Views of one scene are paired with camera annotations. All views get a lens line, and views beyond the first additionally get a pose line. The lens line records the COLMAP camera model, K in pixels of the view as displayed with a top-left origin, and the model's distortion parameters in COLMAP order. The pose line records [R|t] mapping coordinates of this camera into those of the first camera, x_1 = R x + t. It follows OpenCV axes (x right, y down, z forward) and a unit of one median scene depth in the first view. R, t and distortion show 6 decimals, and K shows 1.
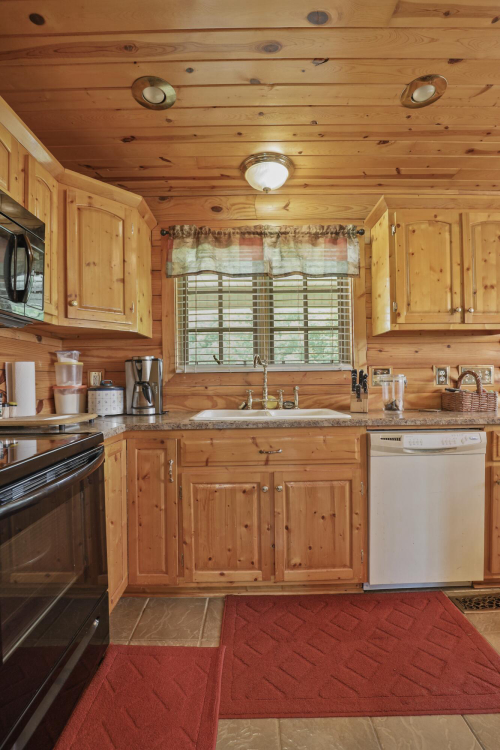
lens RADIAL K [[351.2, 0, 253.6], [0, 351.2, 380.0], [0, 0, 1]] dist [-0.034651, -0.000699]
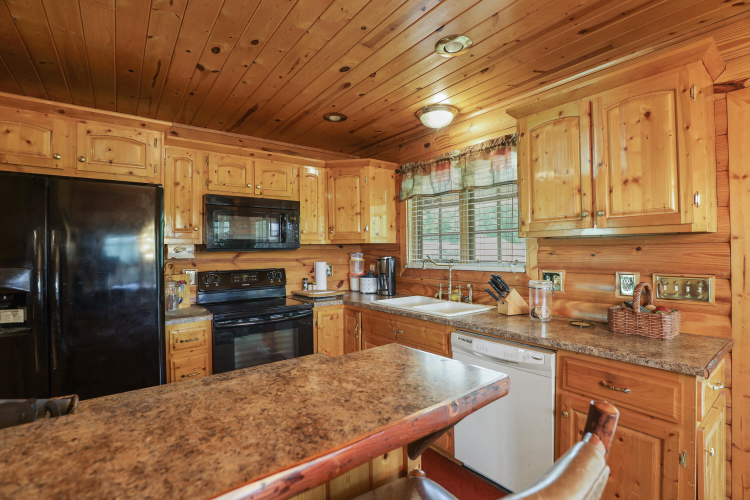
lens RADIAL K [[351.2, 0, 382.8], [0, 351.2, 245.3], [0, 0, 1]] dist [-0.034651, -0.000699]
pose [[0.609365, -0.004233, -0.792879, 0.865470], [0.001274, 0.999990, -0.004360, -0.106817], [0.792889, 0.001647, 0.609364, 0.055112]]
